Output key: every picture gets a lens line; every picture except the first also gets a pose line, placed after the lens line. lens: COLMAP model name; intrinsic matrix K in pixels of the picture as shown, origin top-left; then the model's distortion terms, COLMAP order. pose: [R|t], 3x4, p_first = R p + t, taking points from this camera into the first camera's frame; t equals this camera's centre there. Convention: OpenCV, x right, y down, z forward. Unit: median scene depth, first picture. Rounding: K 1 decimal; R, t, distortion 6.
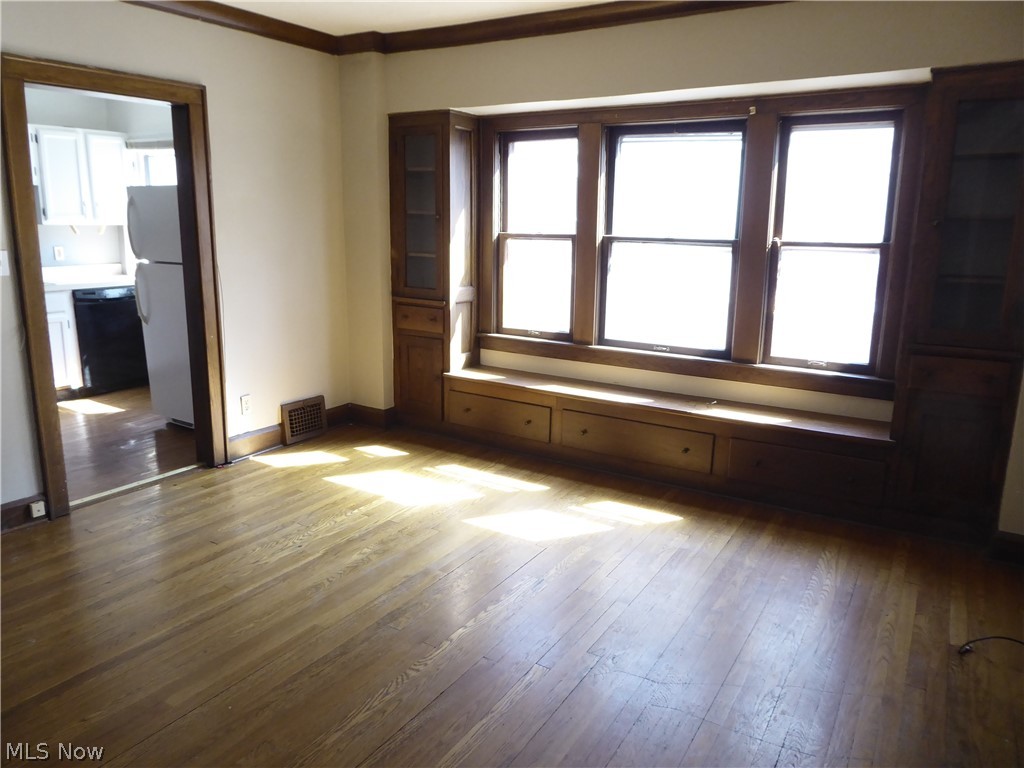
lens RADIAL K [[728.4, 0, 510.5], [0, 728.4, 377.6], [0, 0, 1]] dist [-0.056542, 0.040853]
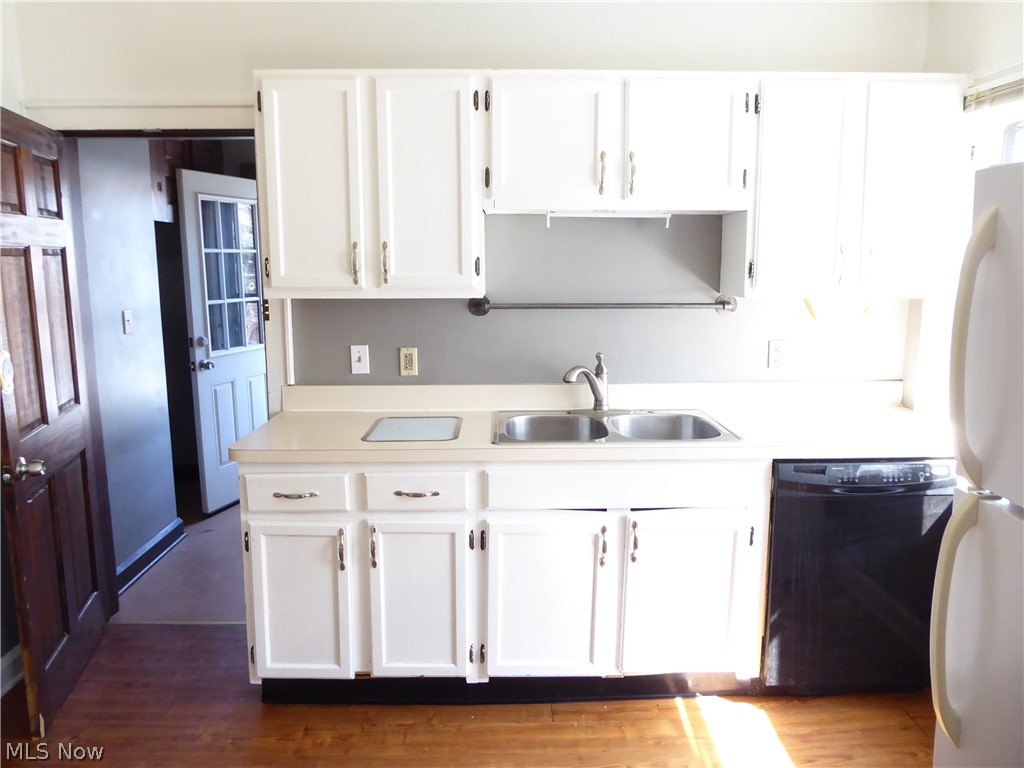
lens RADIAL K [[728.4, 0, 511.7], [0, 728.4, 382.2], [0, 0, 1]] dist [-0.056542, 0.040853]
pose [[0.561360, 0.116499, -0.819331, -0.351835], [-0.164696, 0.985965, 0.027352, -0.148282], [0.811018, 0.119586, 0.572669, 0.619626]]
